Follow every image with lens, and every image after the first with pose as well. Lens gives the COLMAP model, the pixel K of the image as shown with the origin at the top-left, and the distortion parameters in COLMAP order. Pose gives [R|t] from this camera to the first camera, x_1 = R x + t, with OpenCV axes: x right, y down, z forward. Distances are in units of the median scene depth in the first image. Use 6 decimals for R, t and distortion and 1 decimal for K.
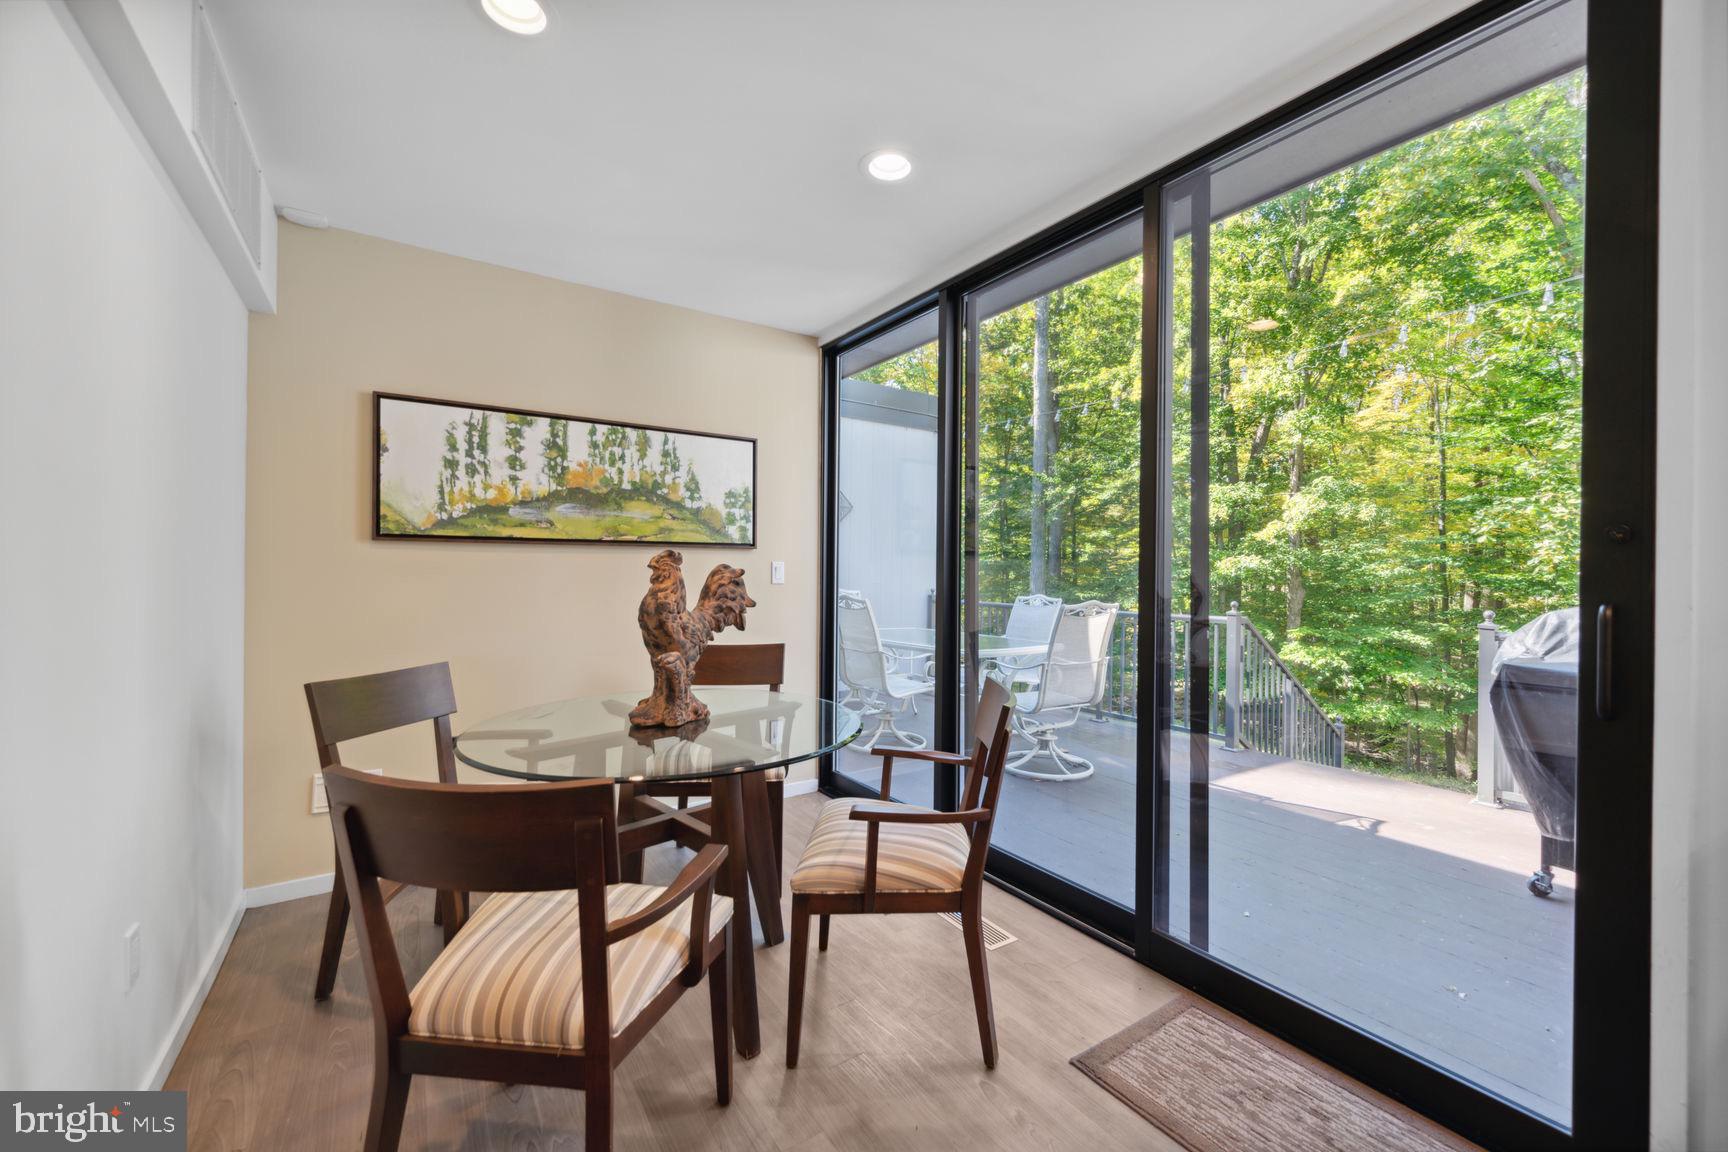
lens RADIAL K [[688.5, 0, 913.1], [0, 688.5, 575.1], [0, 0, 1]] dist [-0.001194, -0.000126]
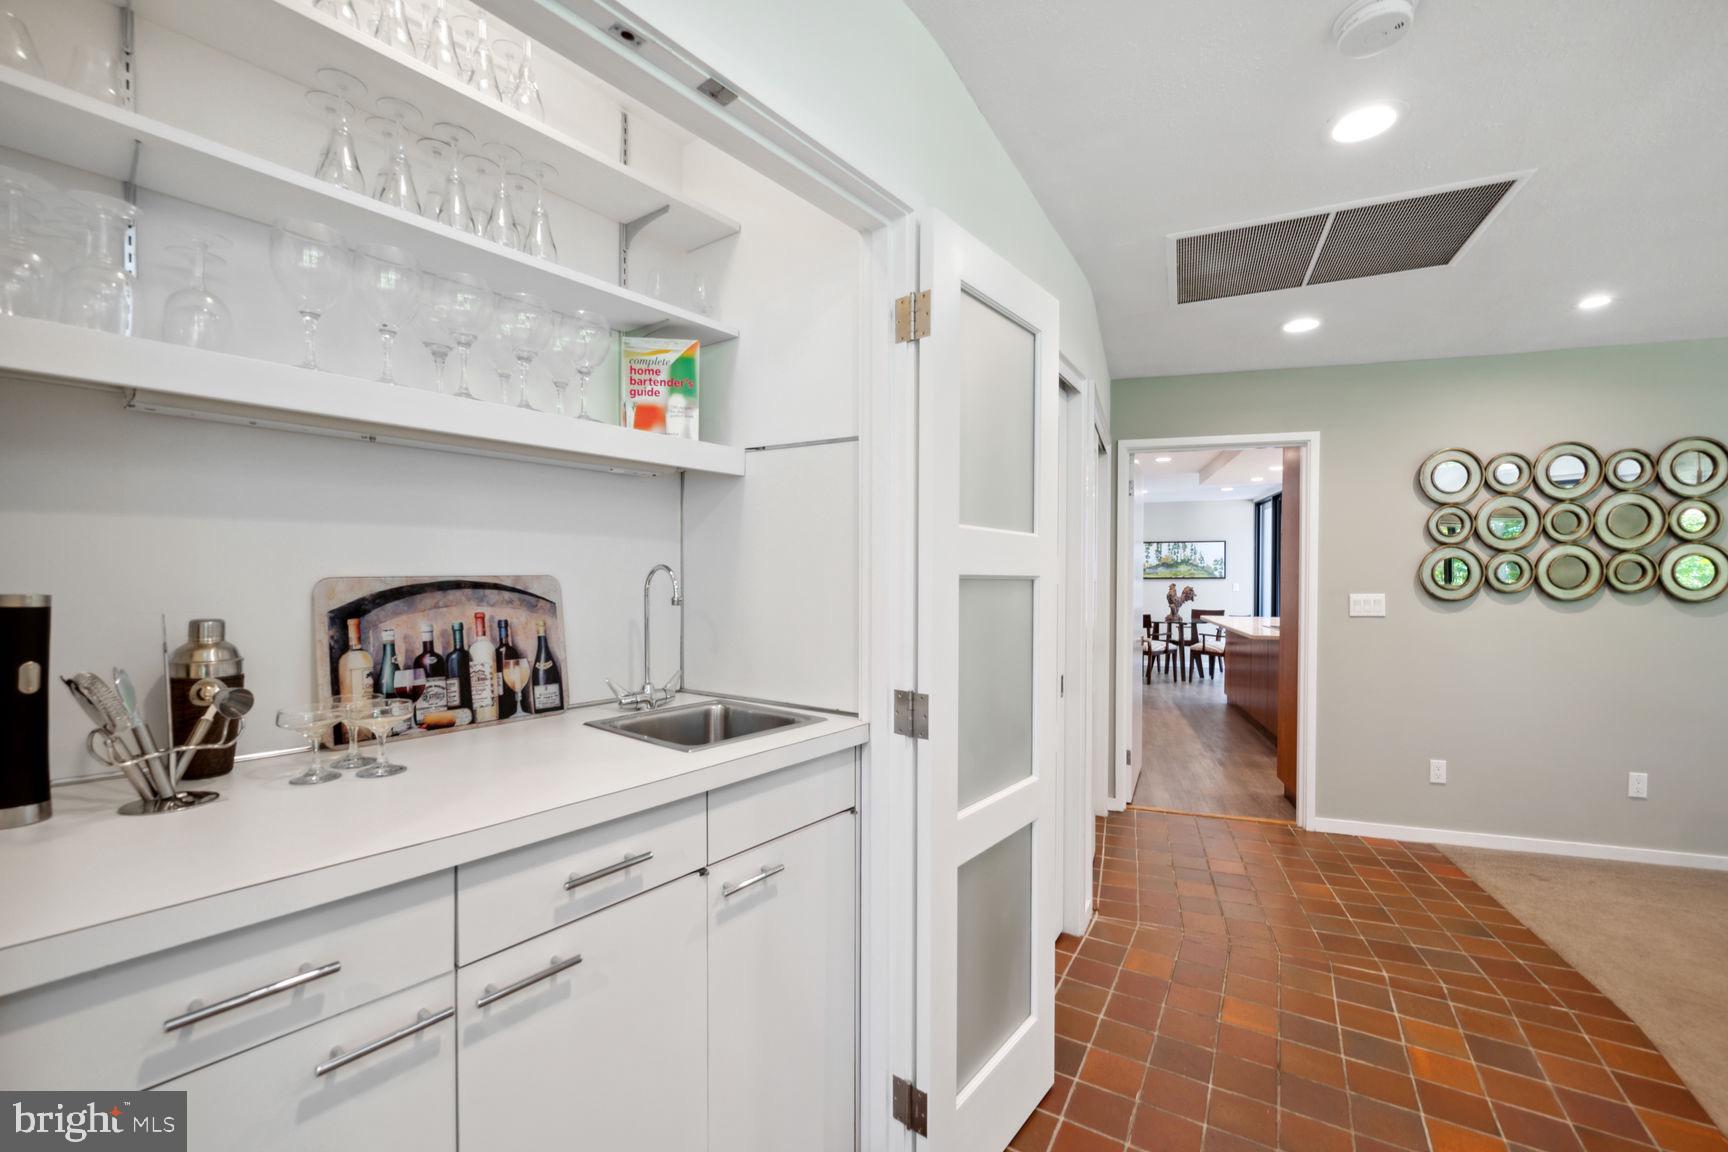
lens RADIAL K [[705.2, 0, 868.6], [0, 705.2, 582.8], [0, 0, 1]] dist [-0.002087, -0.000524]
pose [[0.586177, -0.003496, -0.810176, 1.517794], [0.003053, 0.999993, -0.002106, -0.023269], [0.810178, -0.001239, 0.586183, -2.290260]]
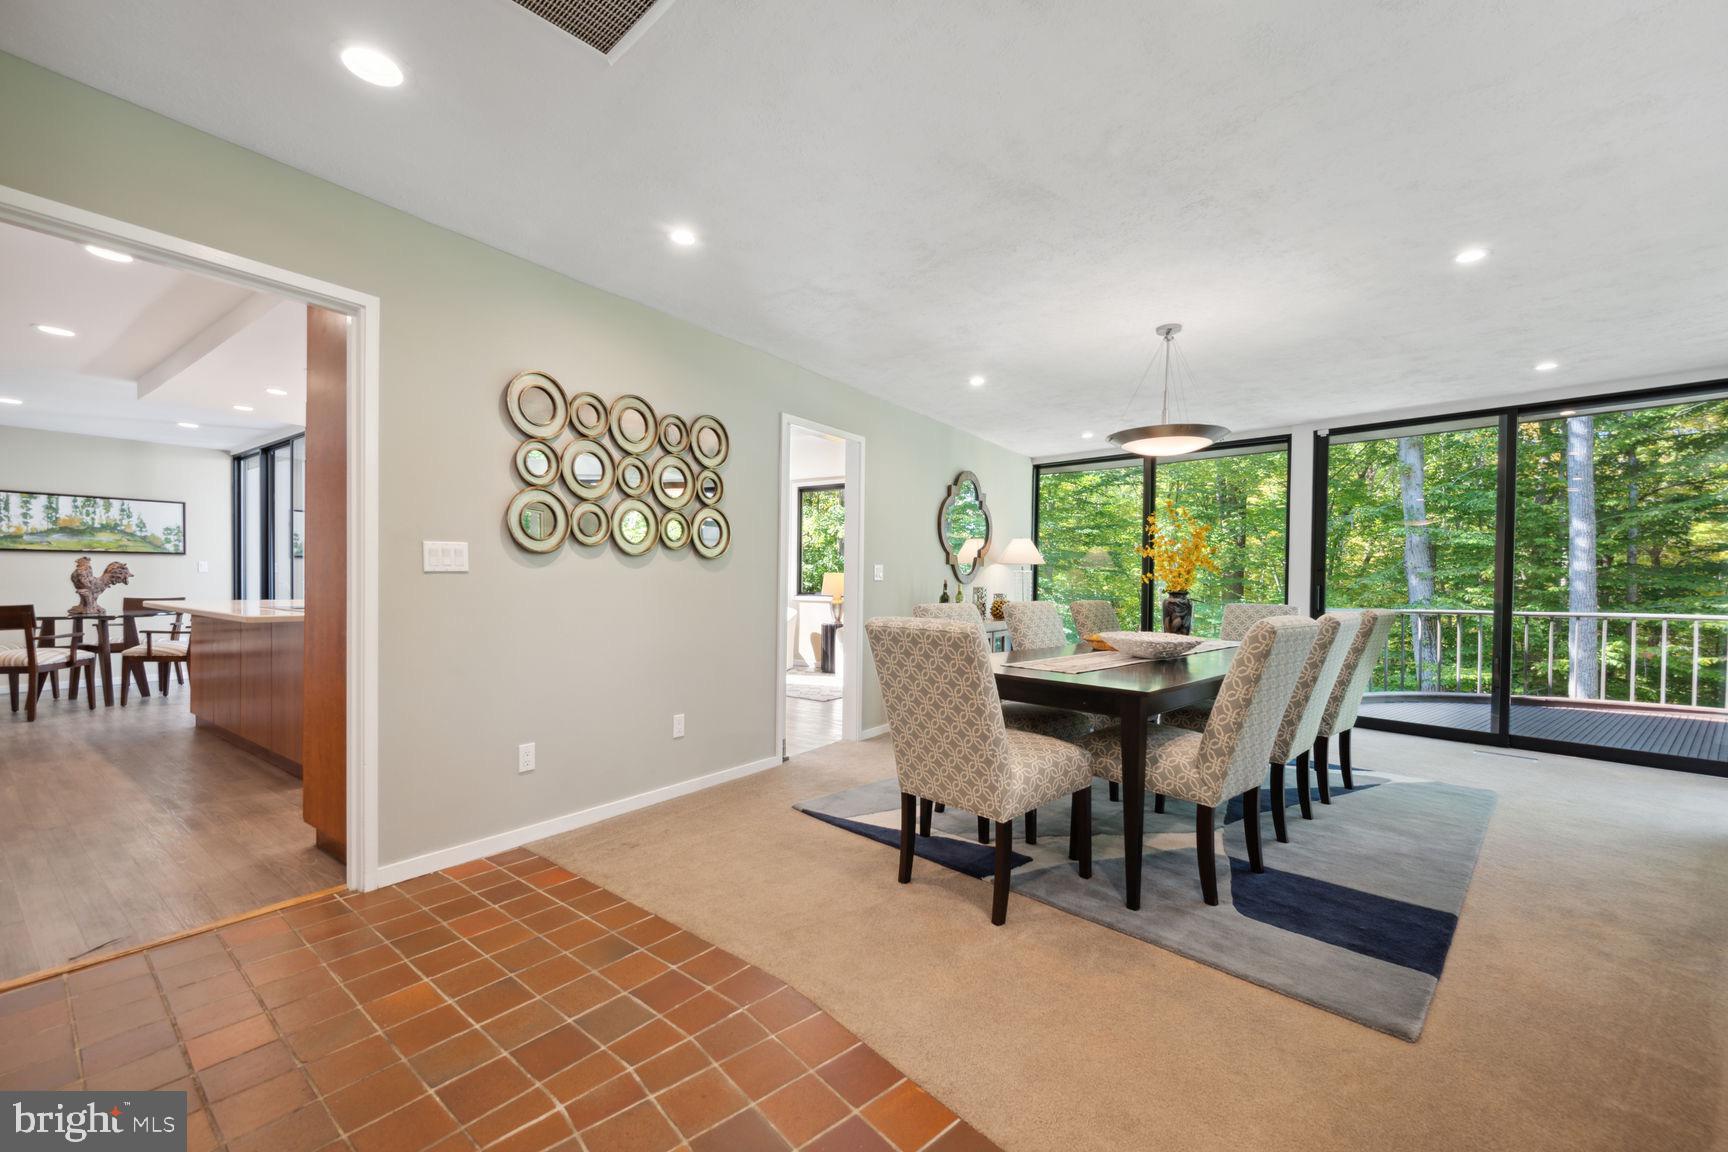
lens RADIAL K [[686.3, 0, 865.1], [0, 686.3, 593.9], [0, 0, 1]] dist [0.001510, -0.000356]
pose [[0.952084, -0.005669, 0.305783, 1.292187], [-0.000849, 0.999775, 0.021179, 0.039913], [-0.305835, -0.020424, 0.951866, -1.904338]]
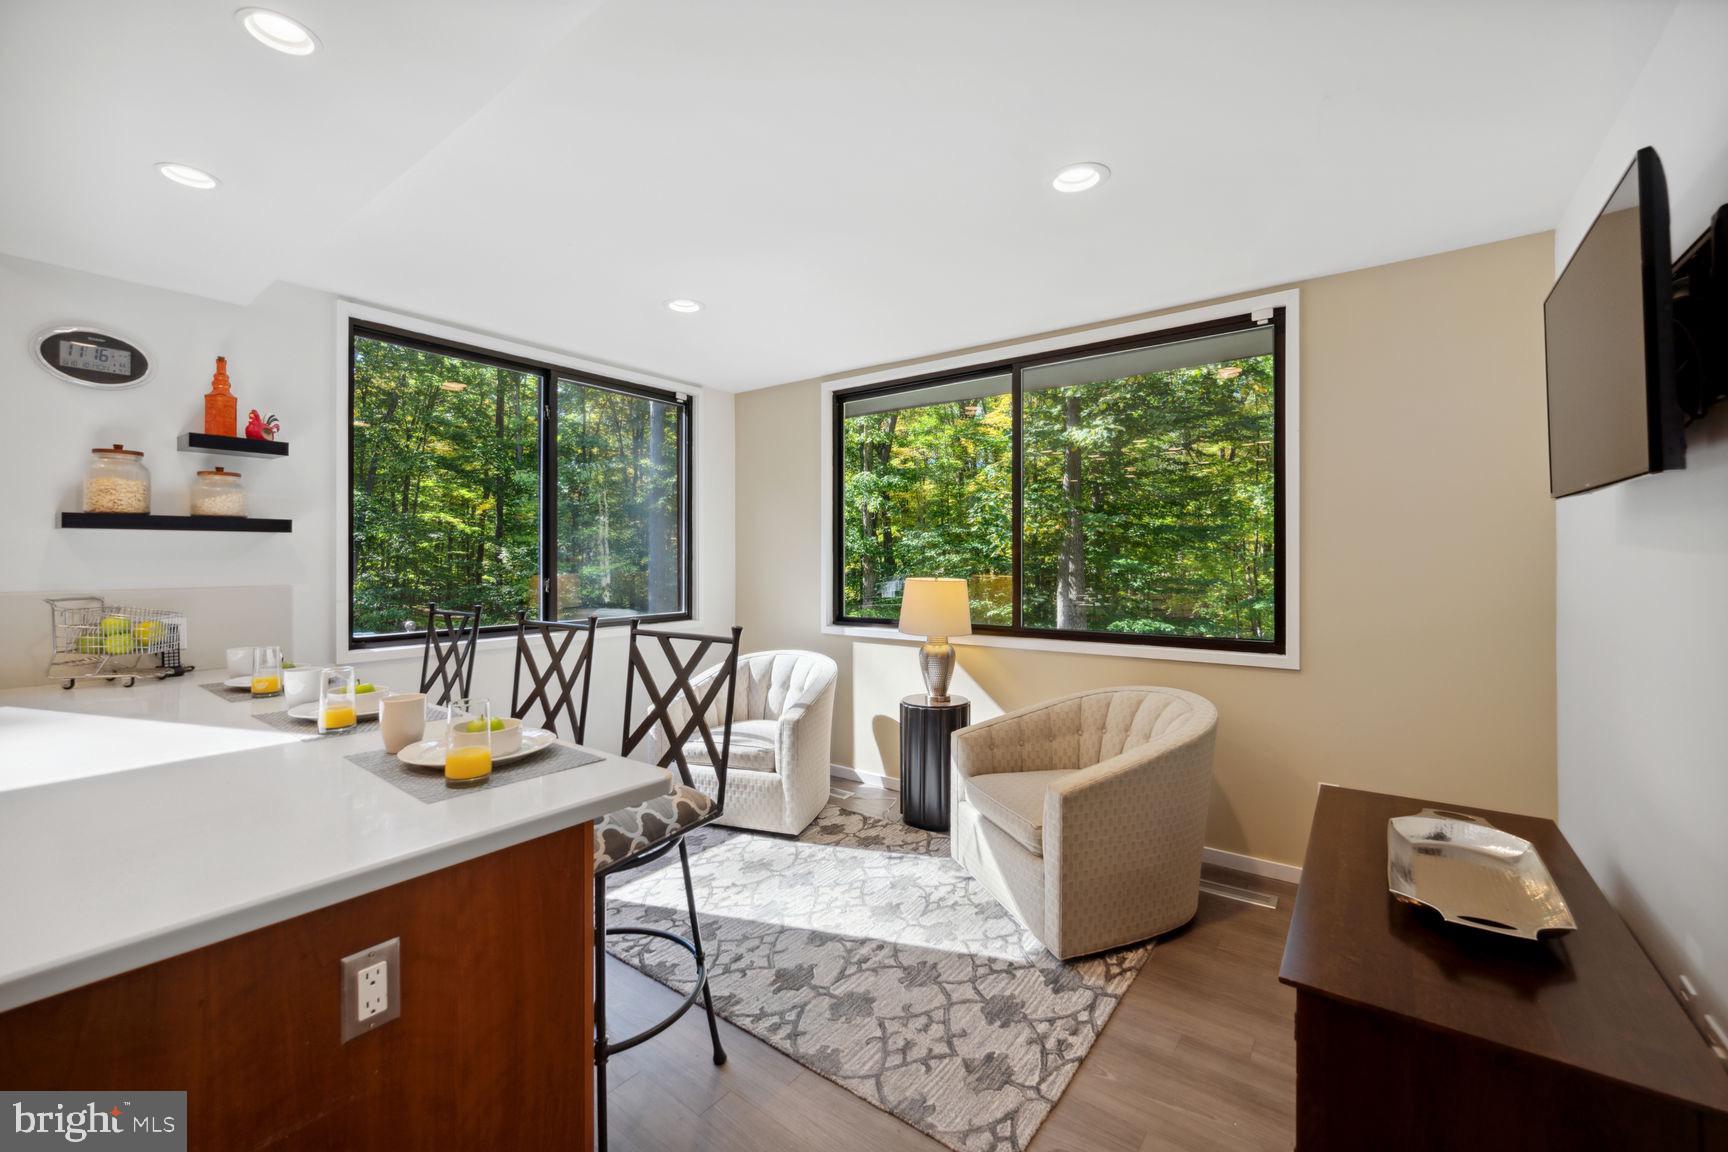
lens RADIAL K [[692.4, 0, 864.0], [0, 692.4, 576.0], [0, 0, 1]] dist [-0.000208, -0.000056]
pose [[0.955382, -0.024339, 0.294367, 1.575244], [0.017811, 0.999533, 0.024839, -0.021163], [-0.294834, -0.018488, 0.955370, -0.295906]]
